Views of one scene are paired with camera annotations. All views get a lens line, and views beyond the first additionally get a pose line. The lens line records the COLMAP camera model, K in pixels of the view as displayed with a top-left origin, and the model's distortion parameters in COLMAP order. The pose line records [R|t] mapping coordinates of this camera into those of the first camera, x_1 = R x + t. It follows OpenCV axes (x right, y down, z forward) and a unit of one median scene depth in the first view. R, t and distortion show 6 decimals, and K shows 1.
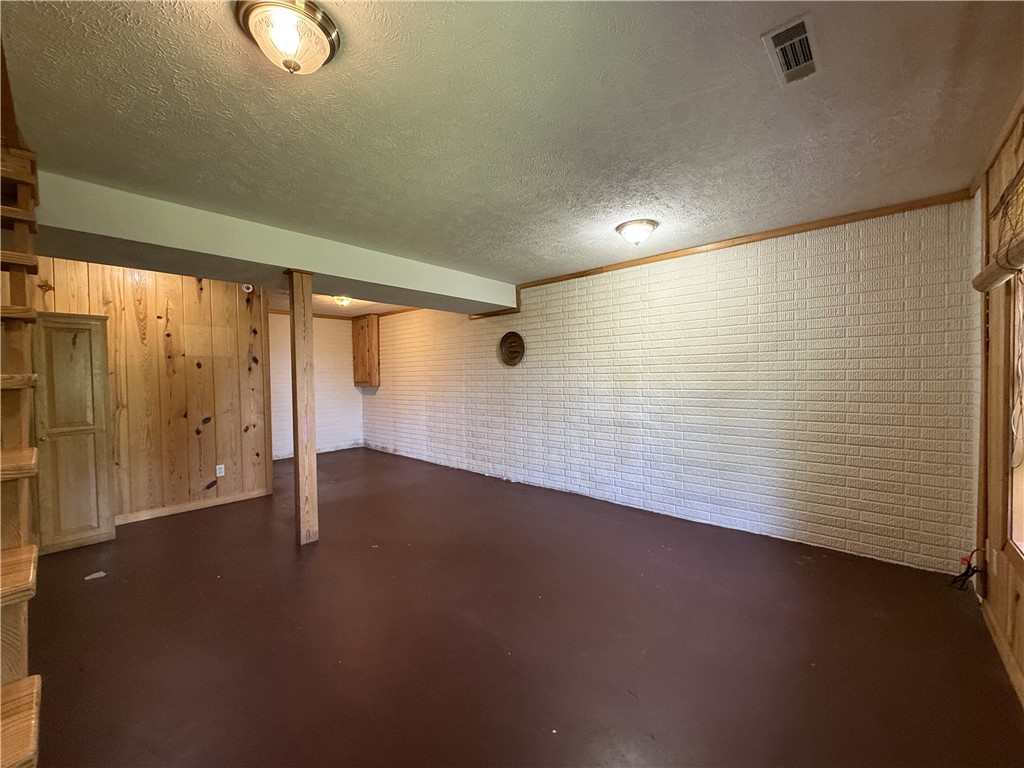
lens RADIAL K [[407.1, 0, 513.8], [0, 407.1, 382.1], [0, 0, 1]] dist [-0.004099, 0.001175]
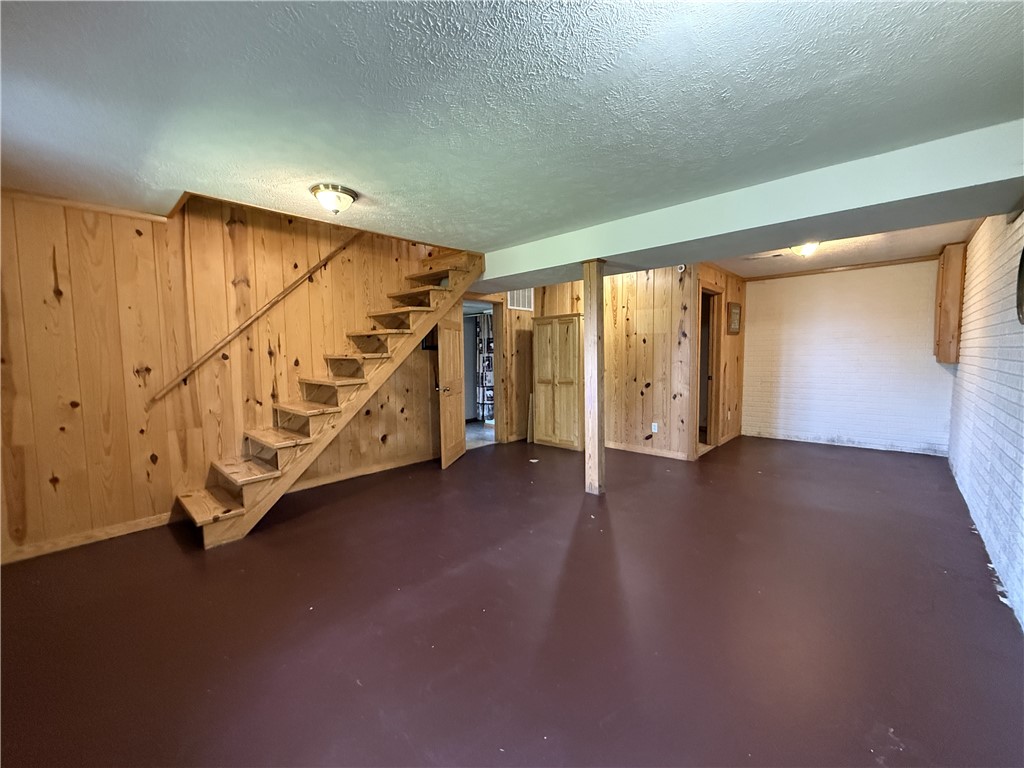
lens RADIAL K [[407.1, 0, 515.0], [0, 407.1, 385.5], [0, 0, 1]] dist [-0.004099, 0.001175]
pose [[-0.020227, 0.091023, -0.995643, 0.489278], [-0.003782, 0.995833, 0.091117, -0.017076], [0.999788, 0.005609, -0.019799, 0.607663]]
